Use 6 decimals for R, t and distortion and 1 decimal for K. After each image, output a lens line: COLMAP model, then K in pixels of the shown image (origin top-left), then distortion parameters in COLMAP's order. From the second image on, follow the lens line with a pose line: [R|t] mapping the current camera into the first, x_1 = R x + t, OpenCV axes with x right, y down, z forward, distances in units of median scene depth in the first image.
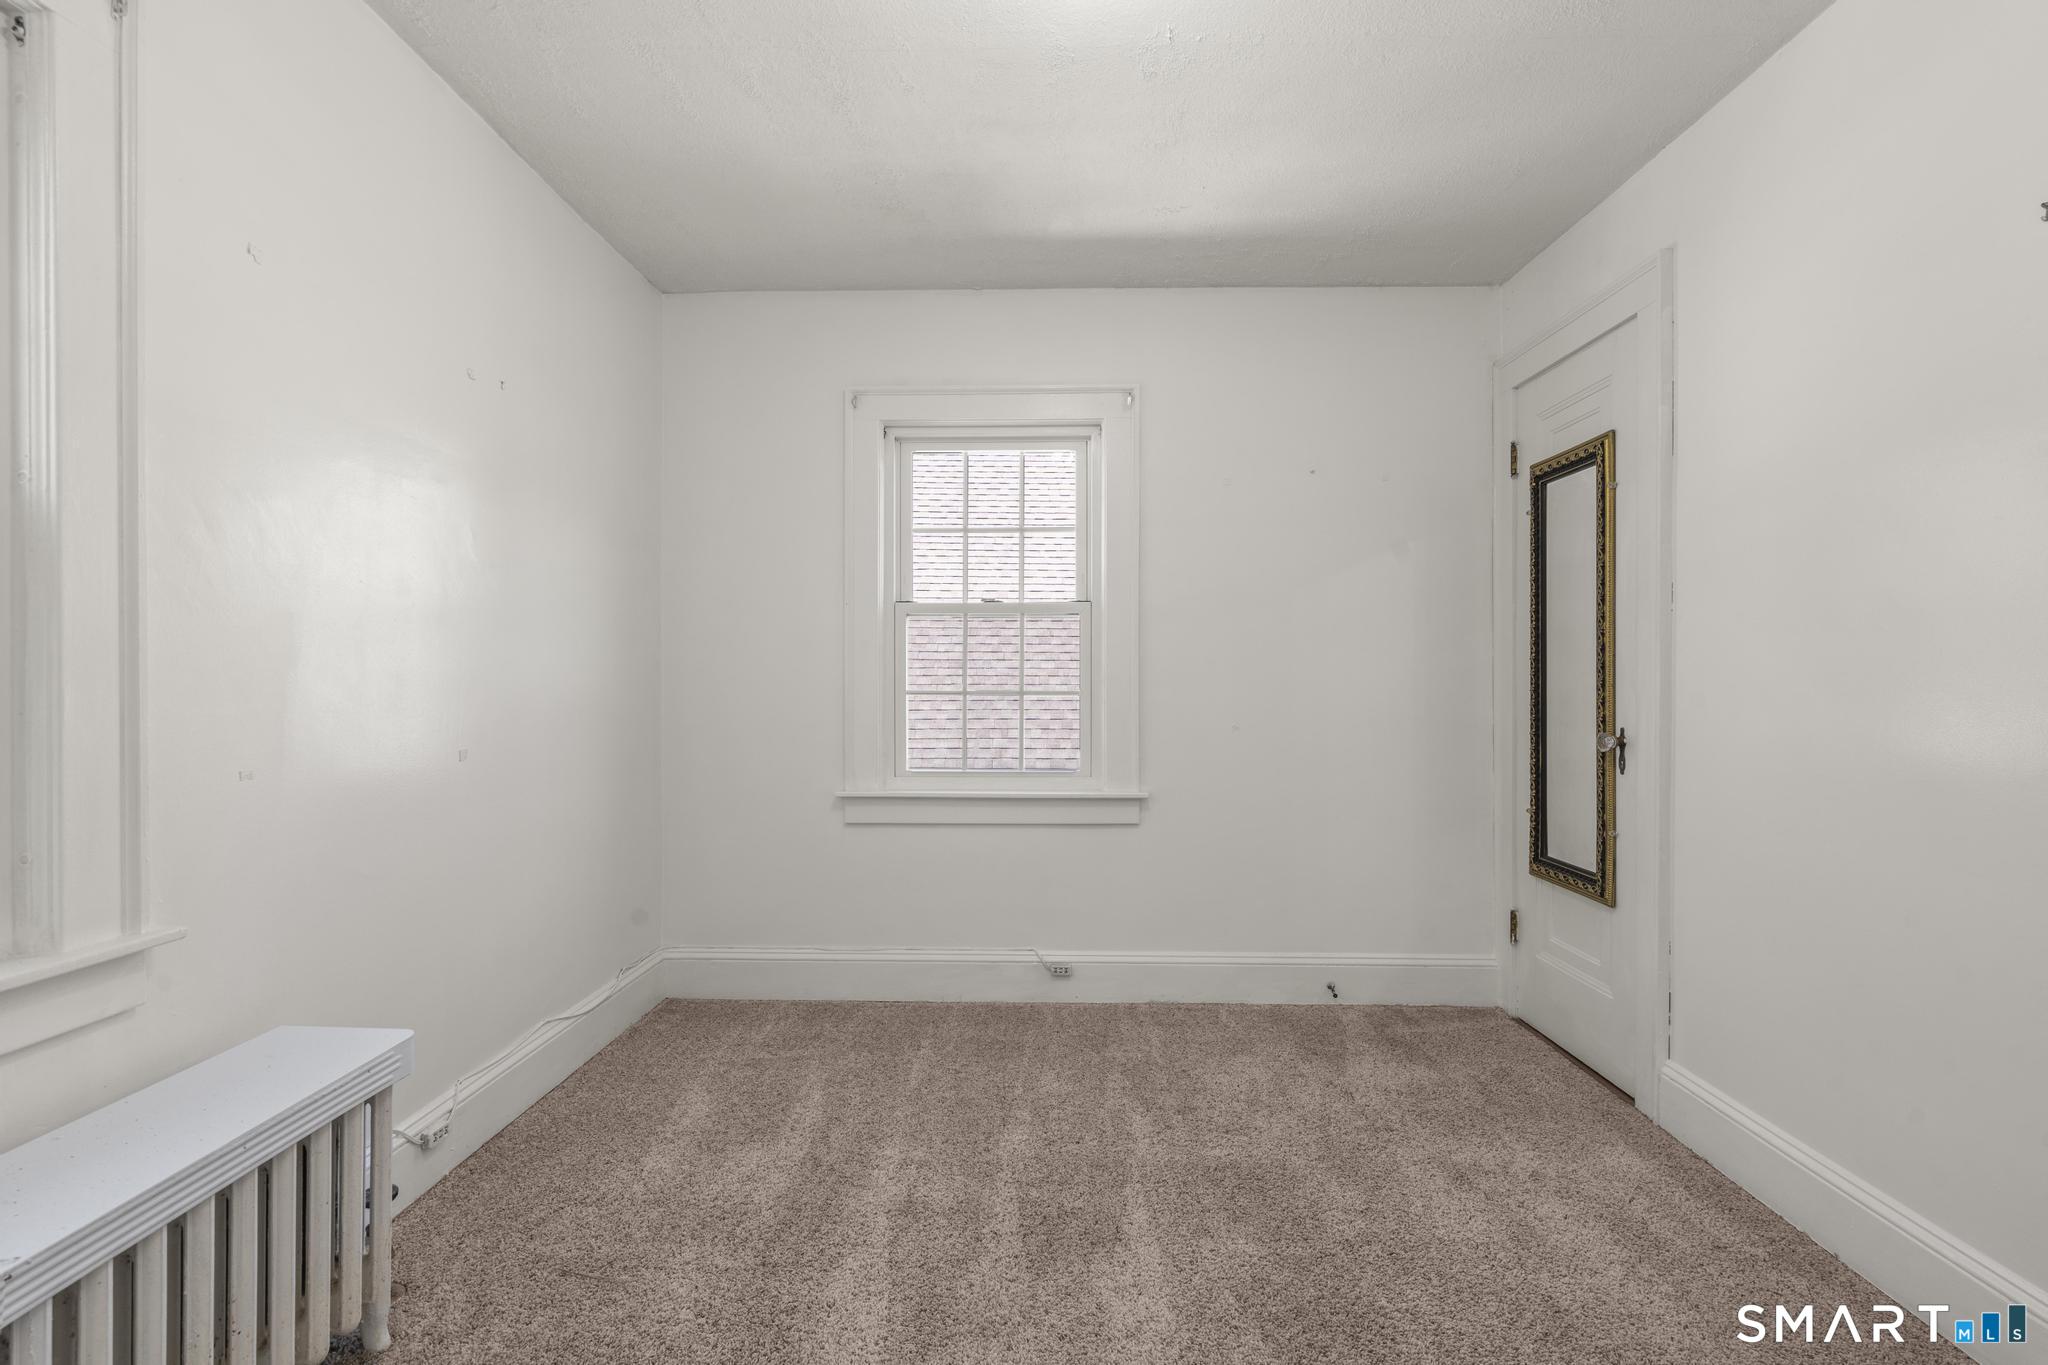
lens RADIAL K [[918.5, 0, 1019.7], [0, 918.5, 681.9], [0, 0, 1]] dist [-0.012380, 0.004477]
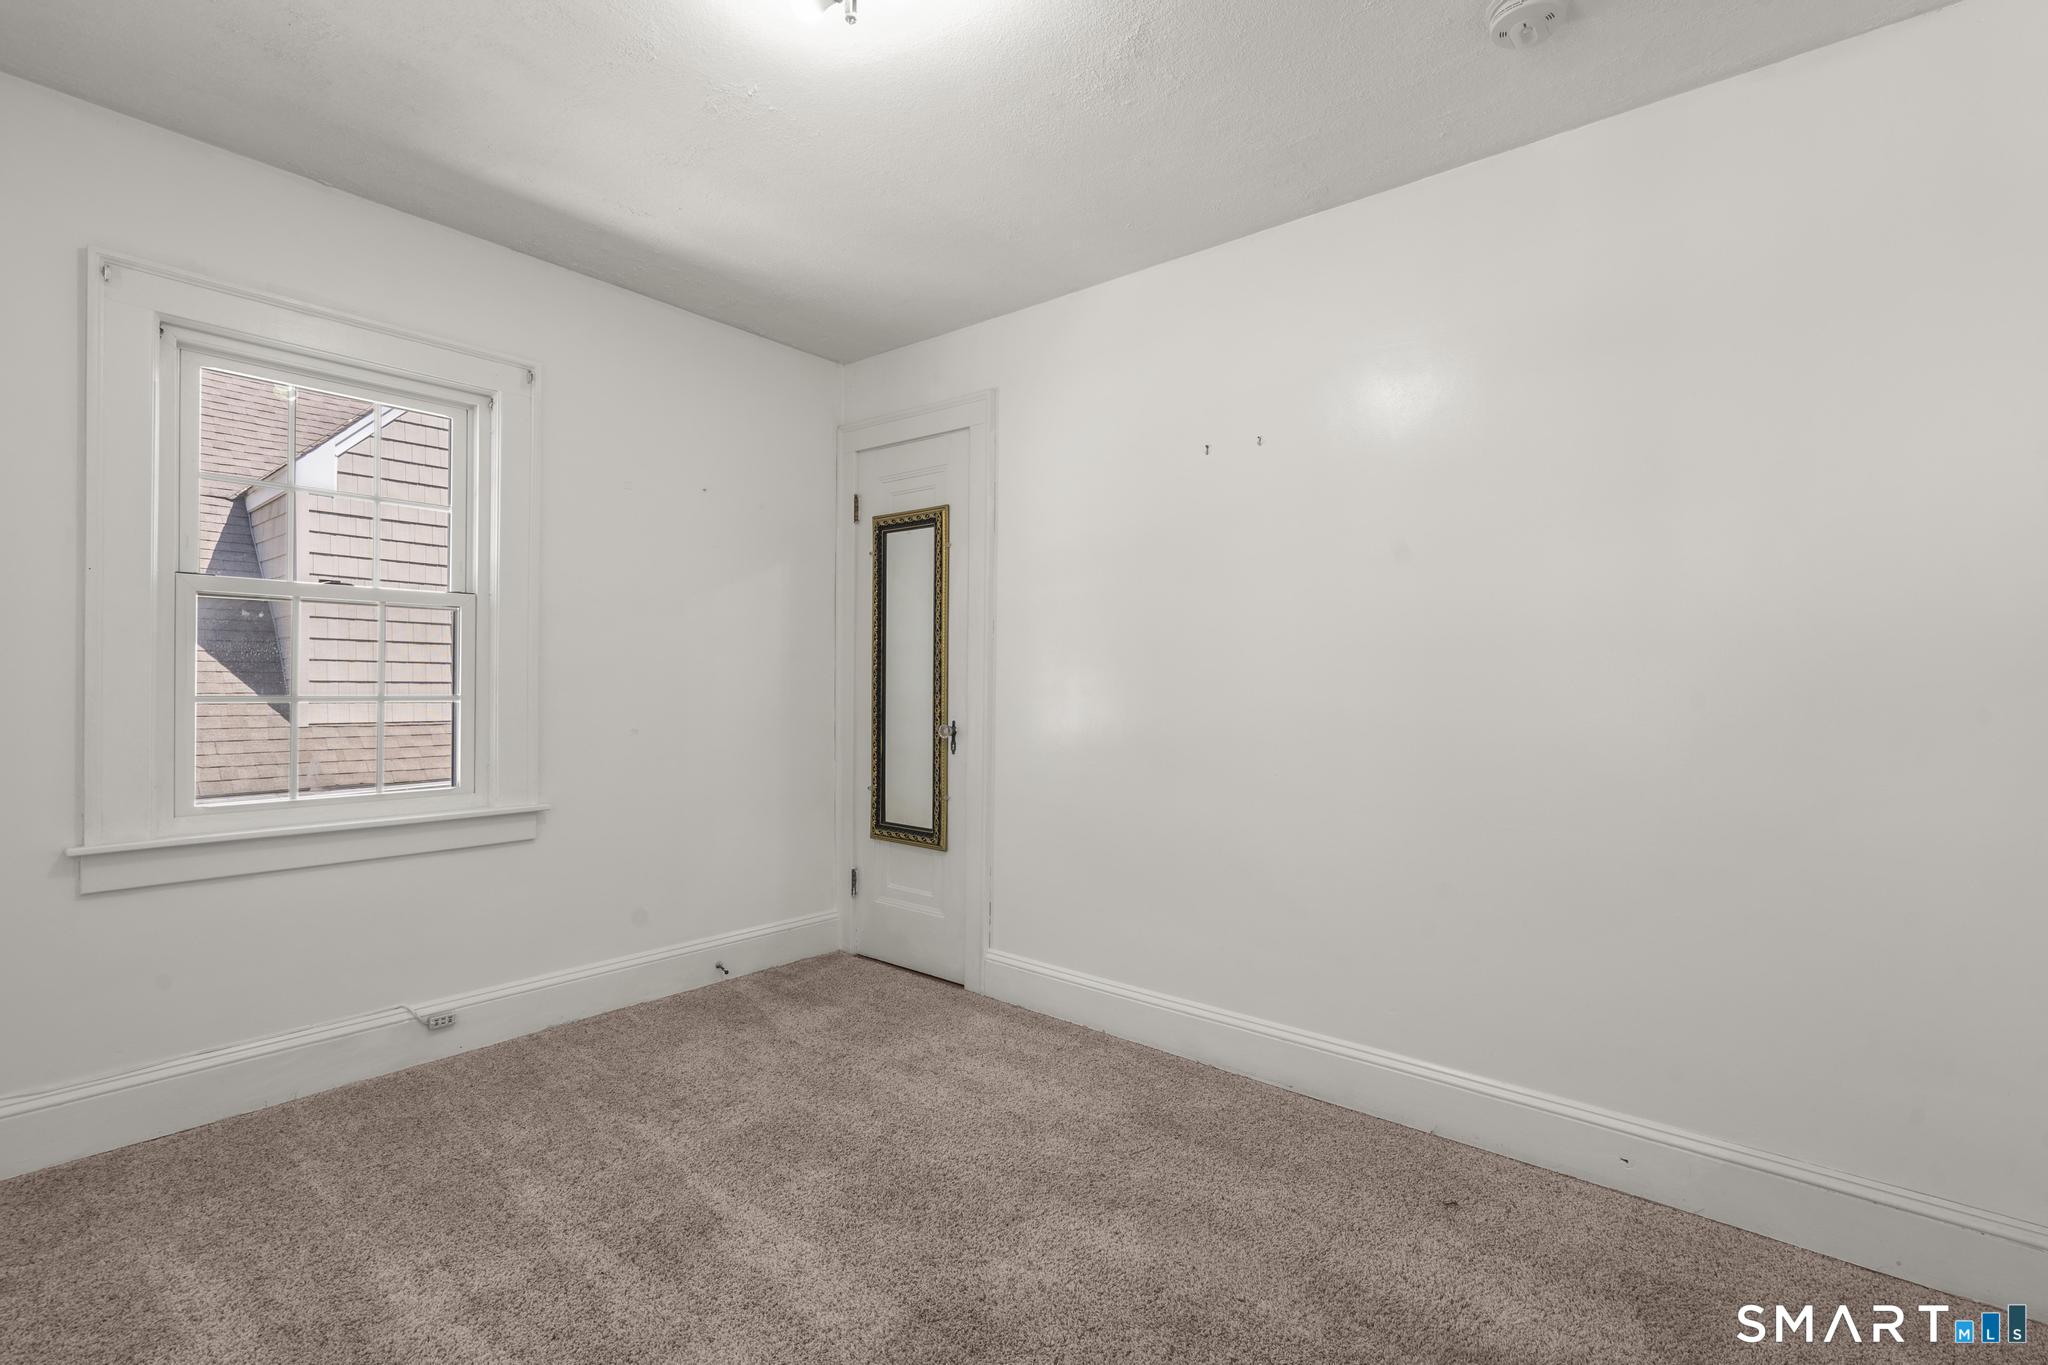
lens RADIAL K [[918.5, 0, 1029.4], [0, 918.5, 681.4], [0, 0, 1]] dist [-0.012380, 0.004477]
pose [[0.609976, 0.006121, 0.792397, -0.345172], [-0.008652, 0.999962, -0.001064, -0.008513], [-0.792373, -0.006207, 0.610005, 0.052075]]
